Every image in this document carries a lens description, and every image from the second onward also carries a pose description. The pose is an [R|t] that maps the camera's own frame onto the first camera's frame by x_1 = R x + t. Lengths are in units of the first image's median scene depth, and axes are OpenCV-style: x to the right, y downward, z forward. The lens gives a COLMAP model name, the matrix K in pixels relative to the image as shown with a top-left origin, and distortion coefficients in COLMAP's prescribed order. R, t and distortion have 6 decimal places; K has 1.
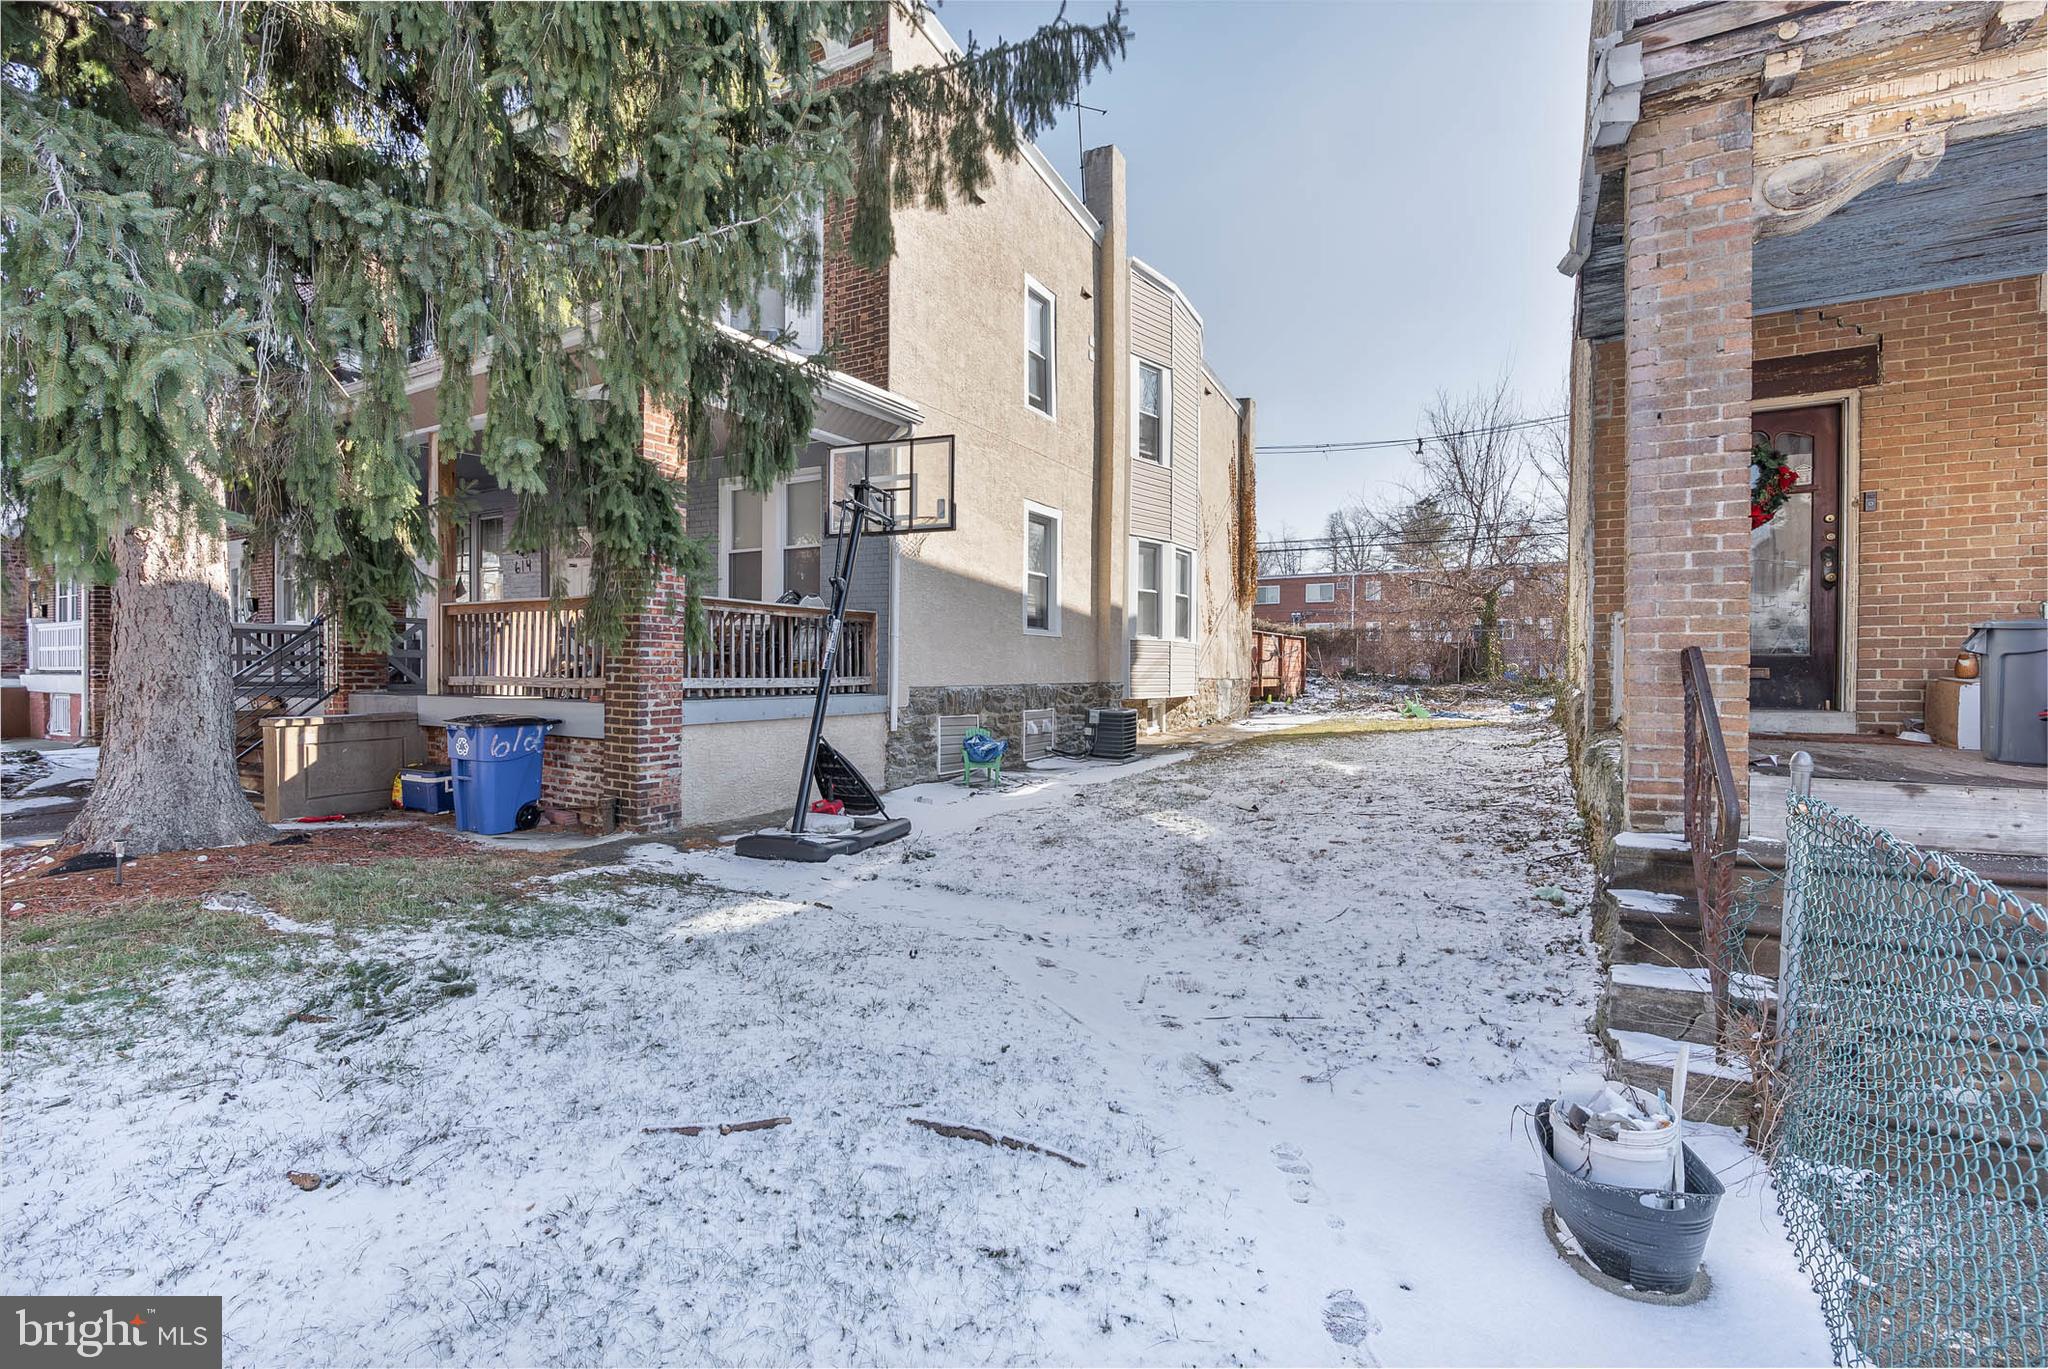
lens RADIAL K [[939.7, 0, 1019.9], [0, 939.7, 678.6], [0, 0, 1]] dist [-0.005458, 0.001449]
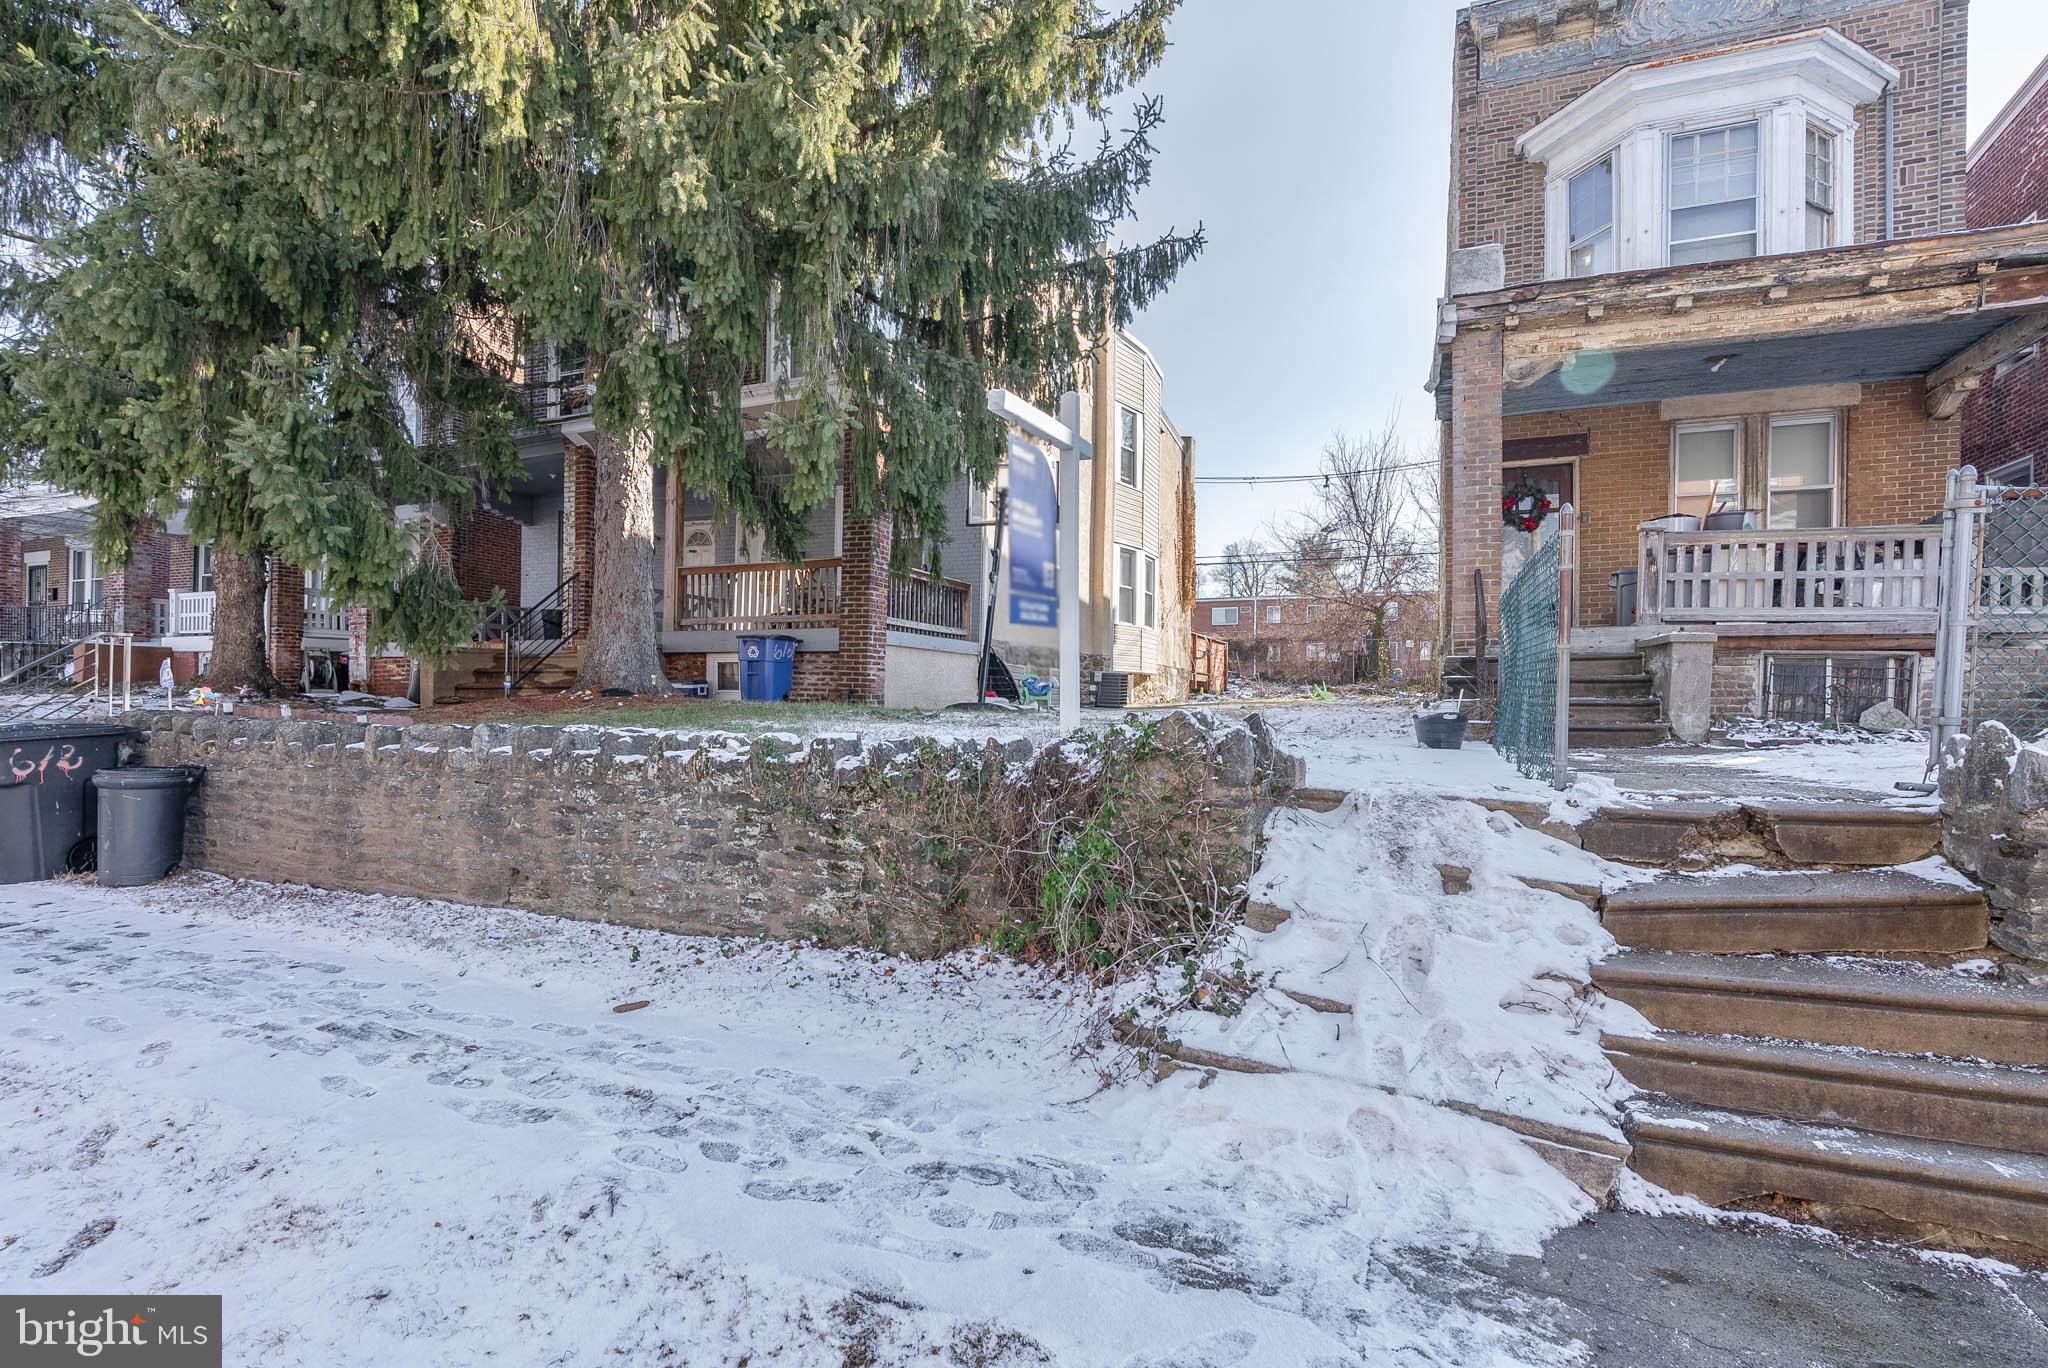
lens RADIAL K [[939.7, 0, 1052.1], [0, 939.7, 707.7], [0, 0, 1]] dist [-0.005458, 0.001449]
pose [[0.991060, 0.004541, 0.133340, -0.289755], [-0.005178, 0.999977, 0.004428, 0.141689], [-0.133317, -0.005078, 0.991060, -0.536868]]
